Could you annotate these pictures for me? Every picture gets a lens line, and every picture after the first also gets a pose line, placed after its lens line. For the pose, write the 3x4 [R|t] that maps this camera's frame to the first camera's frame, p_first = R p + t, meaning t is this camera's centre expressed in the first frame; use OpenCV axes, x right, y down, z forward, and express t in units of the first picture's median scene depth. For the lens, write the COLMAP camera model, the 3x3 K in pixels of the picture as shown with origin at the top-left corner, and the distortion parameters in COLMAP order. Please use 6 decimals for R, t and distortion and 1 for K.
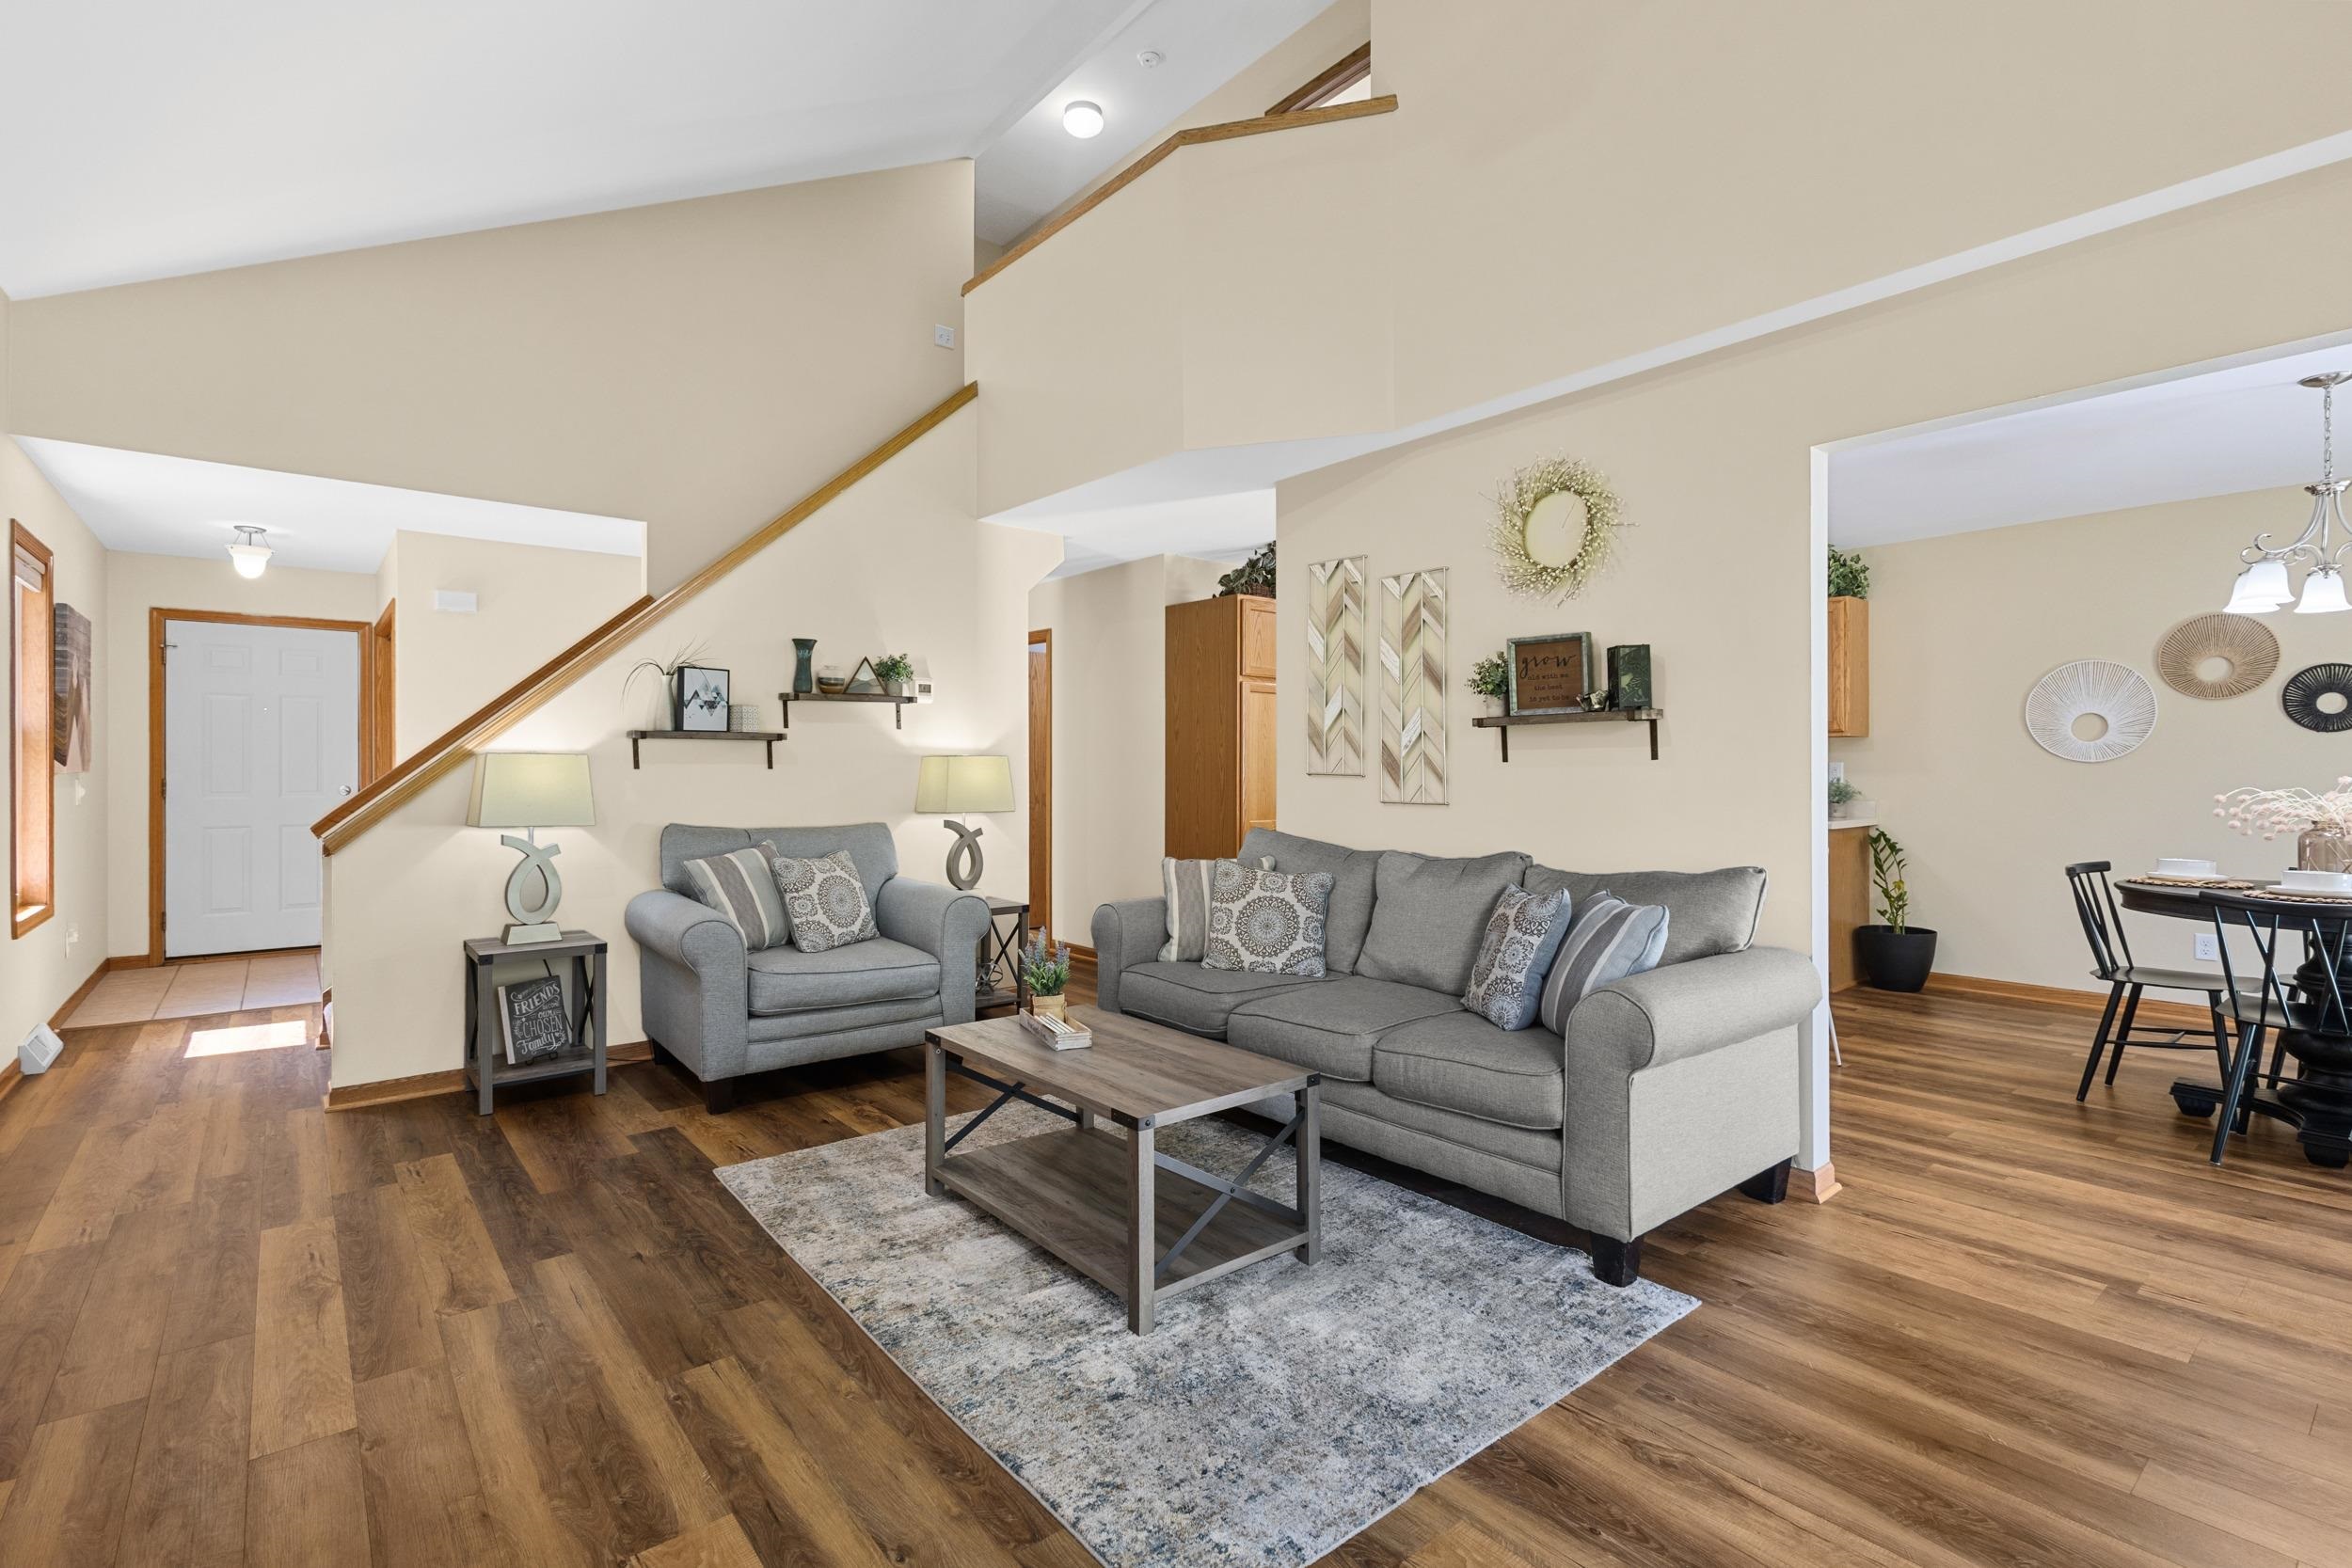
lens RADIAL K [[1080.4, 0, 1177.3], [0, 1080.4, 761.9], [0, 0, 1]] dist [0.009667, -0.002879]
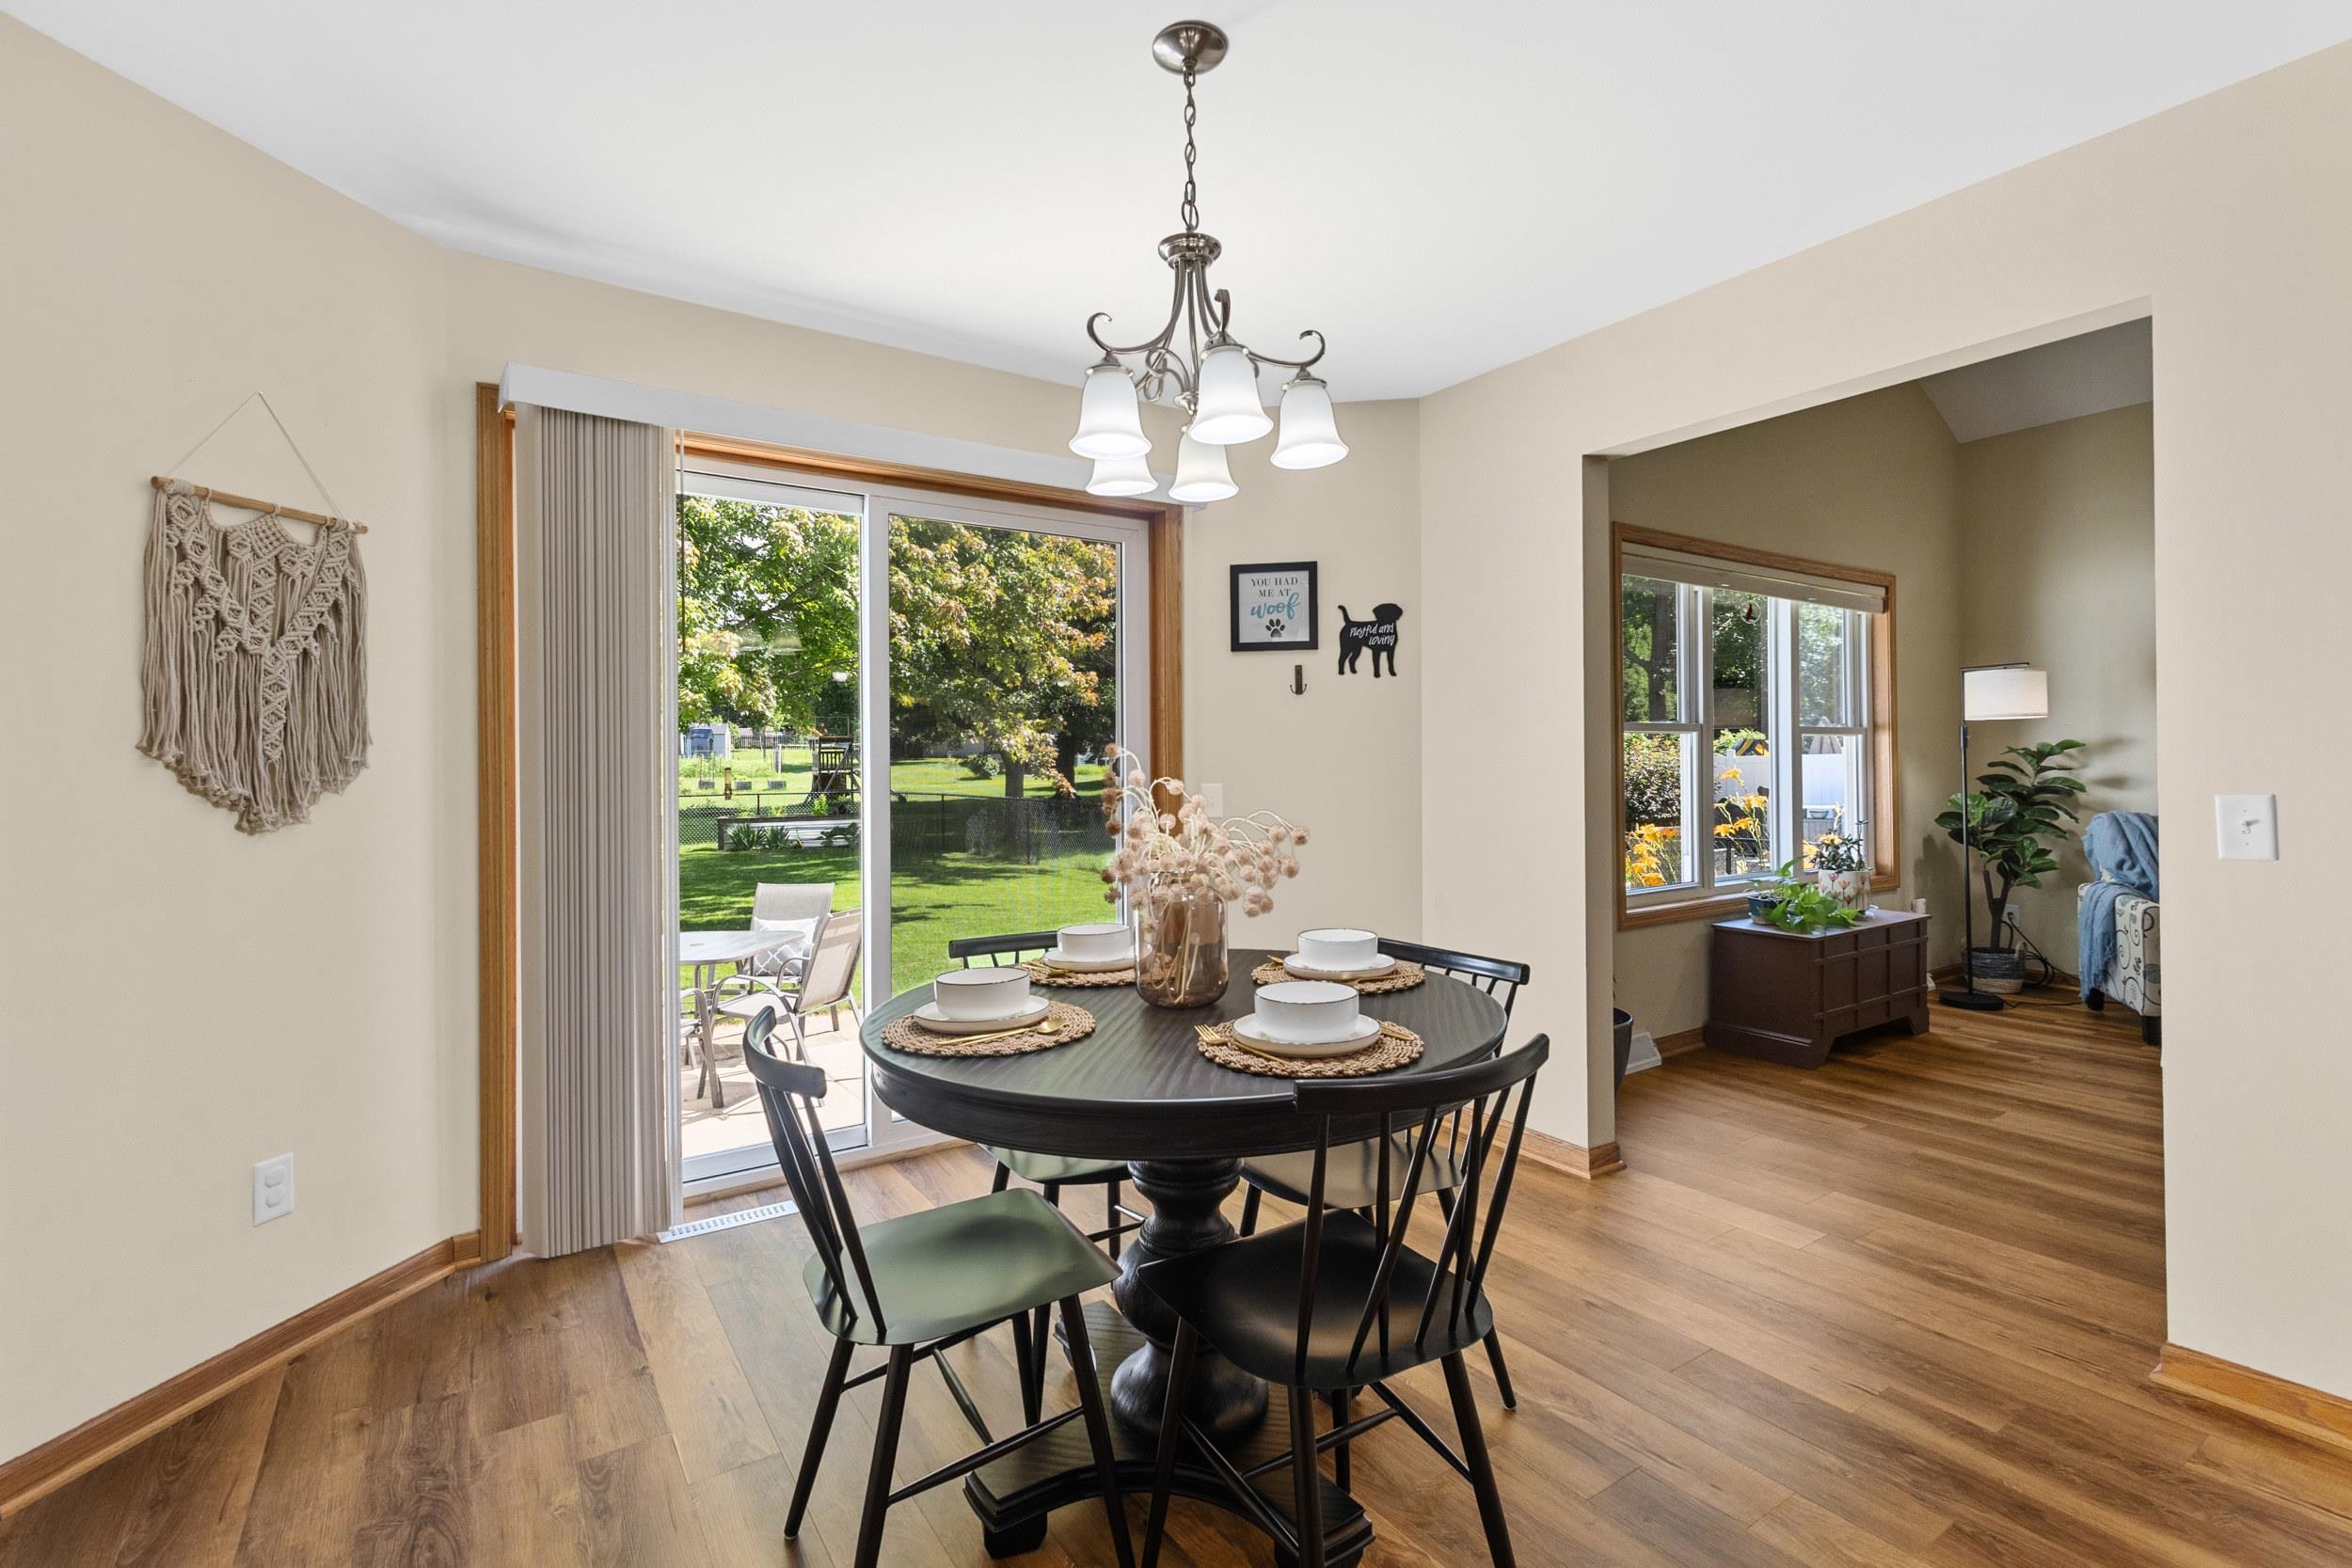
lens RADIAL K [[1080.4, 0, 1203.0], [0, 1080.4, 764.5], [0, 0, 1]] dist [0.009667, -0.002879]
pose [[-0.996684, 0.013059, 0.080318, 0.764498], [0.012214, 0.999865, -0.010998, 0.005756], [-0.080450, -0.009981, -0.996709, 1.158590]]
